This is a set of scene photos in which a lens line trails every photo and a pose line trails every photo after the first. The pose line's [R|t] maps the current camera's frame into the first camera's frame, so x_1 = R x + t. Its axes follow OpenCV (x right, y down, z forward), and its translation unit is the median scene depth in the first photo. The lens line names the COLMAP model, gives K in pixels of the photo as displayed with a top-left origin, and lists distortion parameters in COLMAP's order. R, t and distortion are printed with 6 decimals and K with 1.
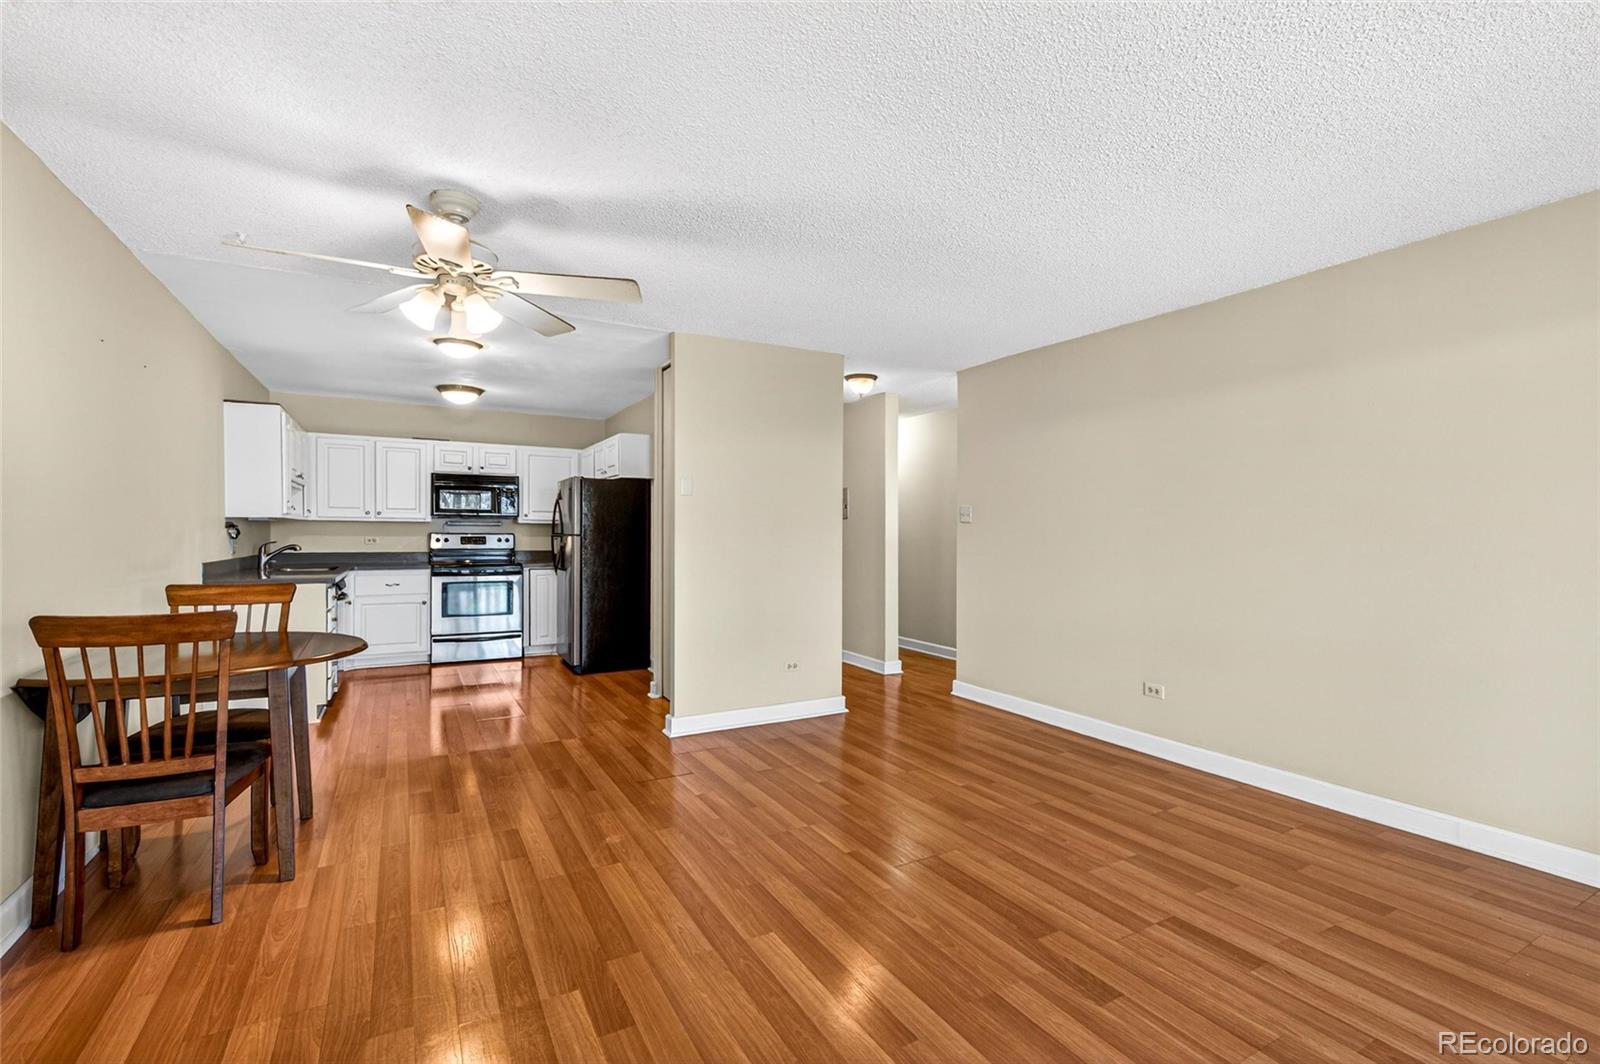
lens RADIAL K [[716.7, 0, 809.2], [0, 716.7, 540.2], [0, 0, 1]] dist [0.002100, -0.000015]
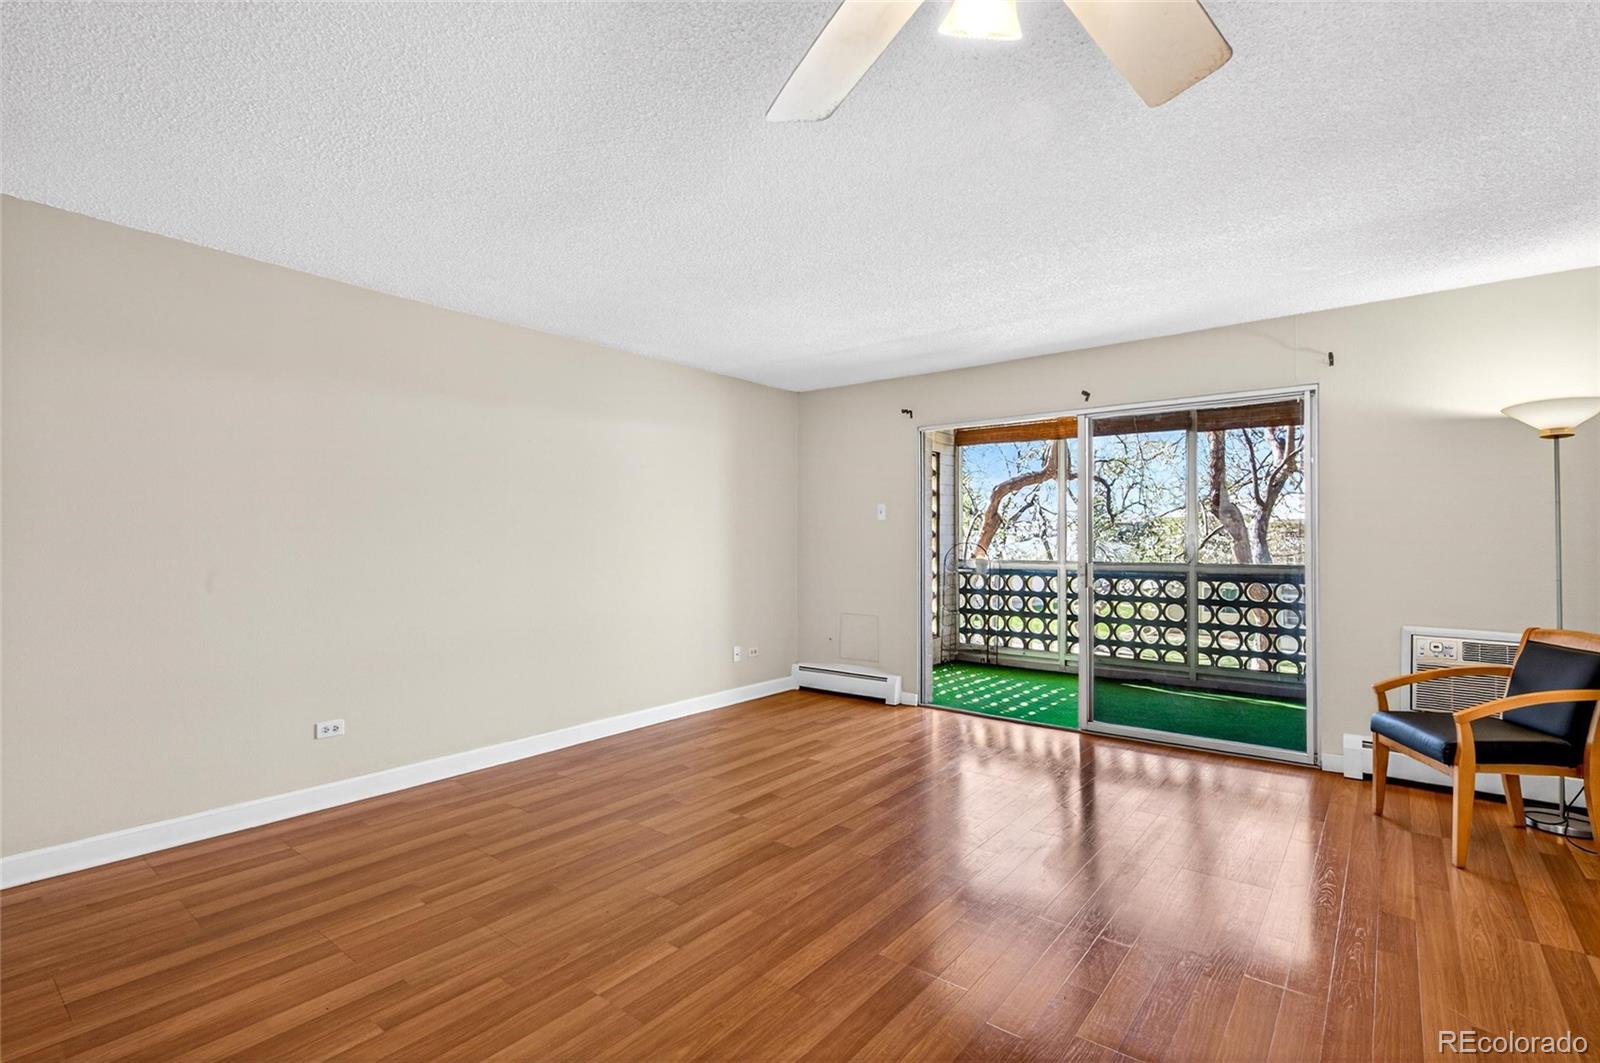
lens RADIAL K [[739.5, 0, 800.0], [0, 739.5, 531.5], [0, 0, 1]] dist [-0.000504, -0.000191]
pose [[-0.366267, 0.004110, 0.930501, -0.320559], [0.011960, 0.999928, 0.000291, -0.008672], [-0.930433, 0.011235, -0.366290, 0.496181]]
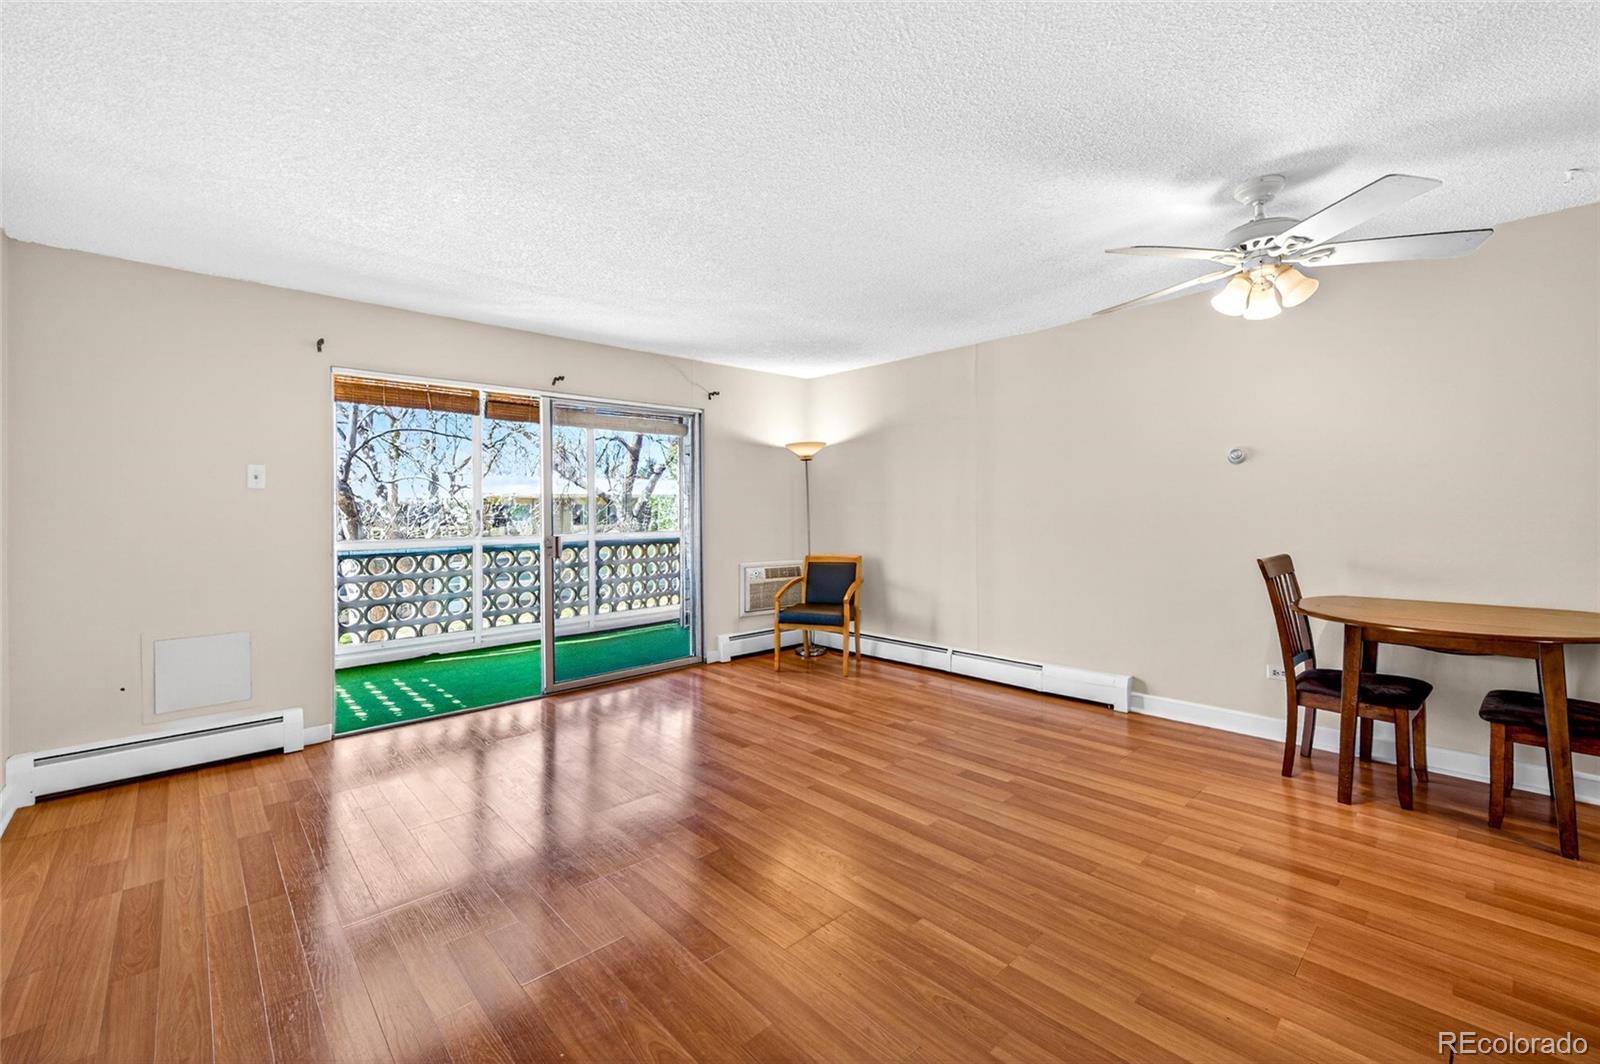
lens RADIAL K [[660.1, 0, 821.9], [0, 660.1, 513.3], [0, 0, 1]] dist [0.000294, -0.000361]
pose [[-0.968657, 0.006412, -0.248321, 0.142289], [0.003080, 0.999900, 0.013805, -0.006900], [0.248384, 0.012607, -0.968580, 0.708083]]
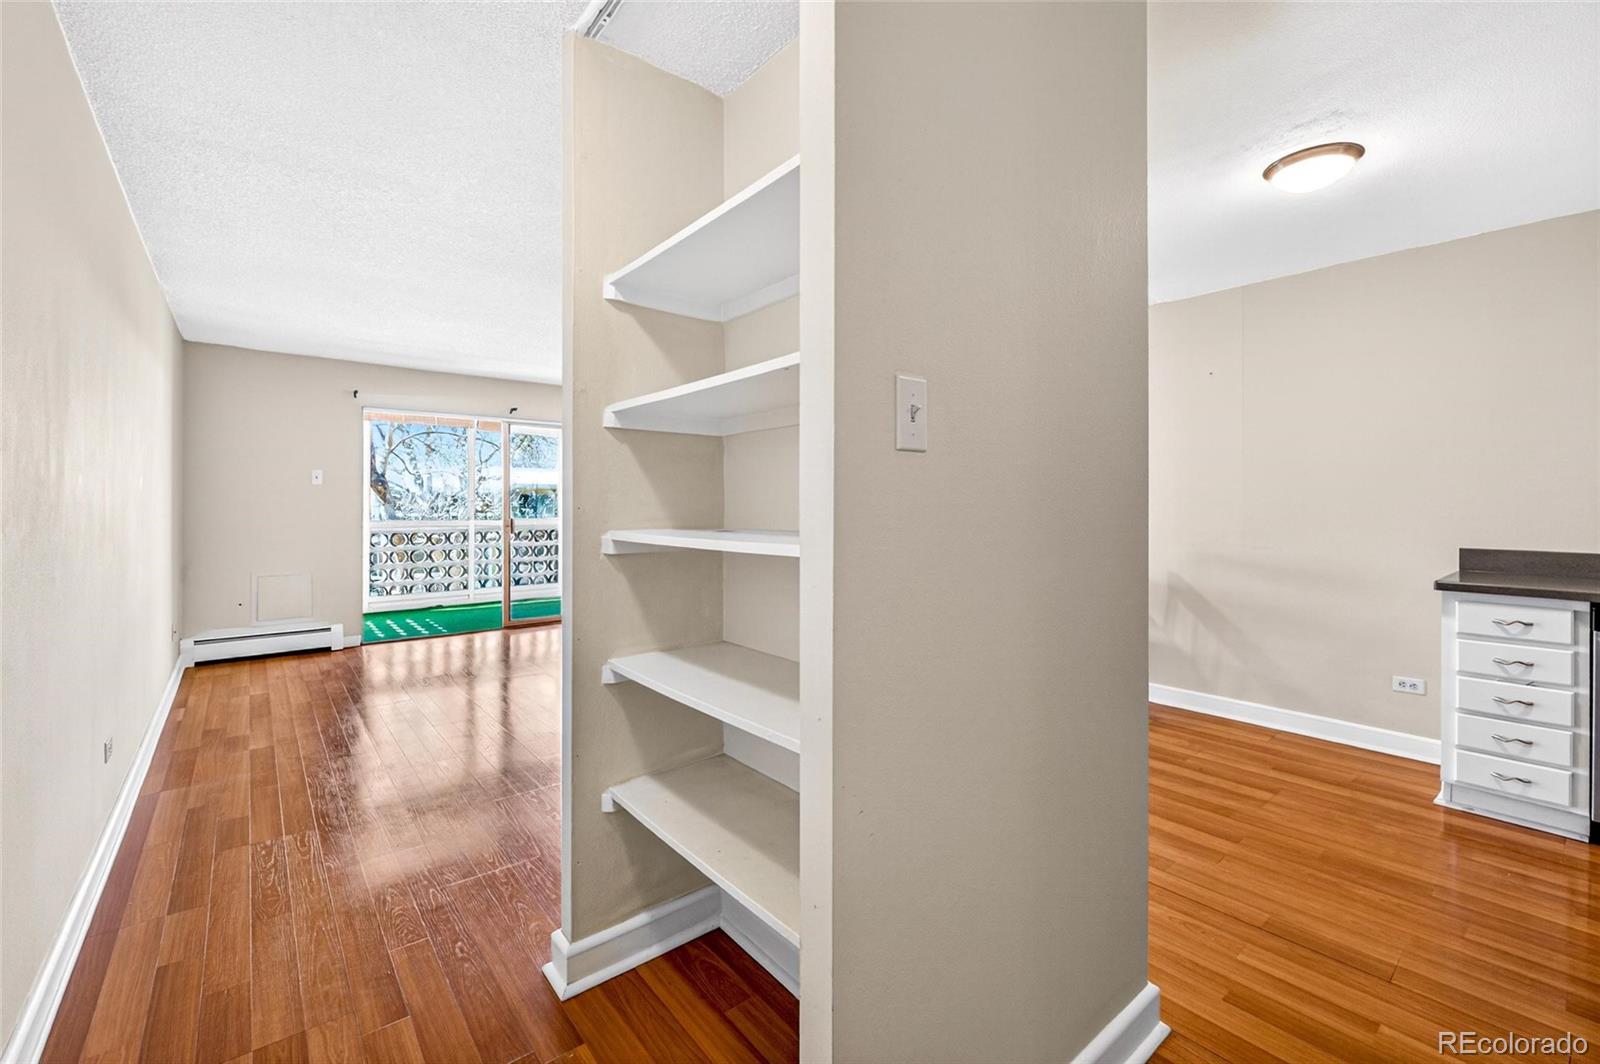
lens RADIAL K [[663.5, 0, 800.2], [0, 663.5, 508.5], [0, 0, 1]] dist [0.001445, -0.000057]
pose [[-0.984730, -0.005391, -0.174005, -0.009239], [-0.008692, 0.999796, 0.018213, -0.011130], [0.173871, 0.019447, -0.984576, 1.021931]]
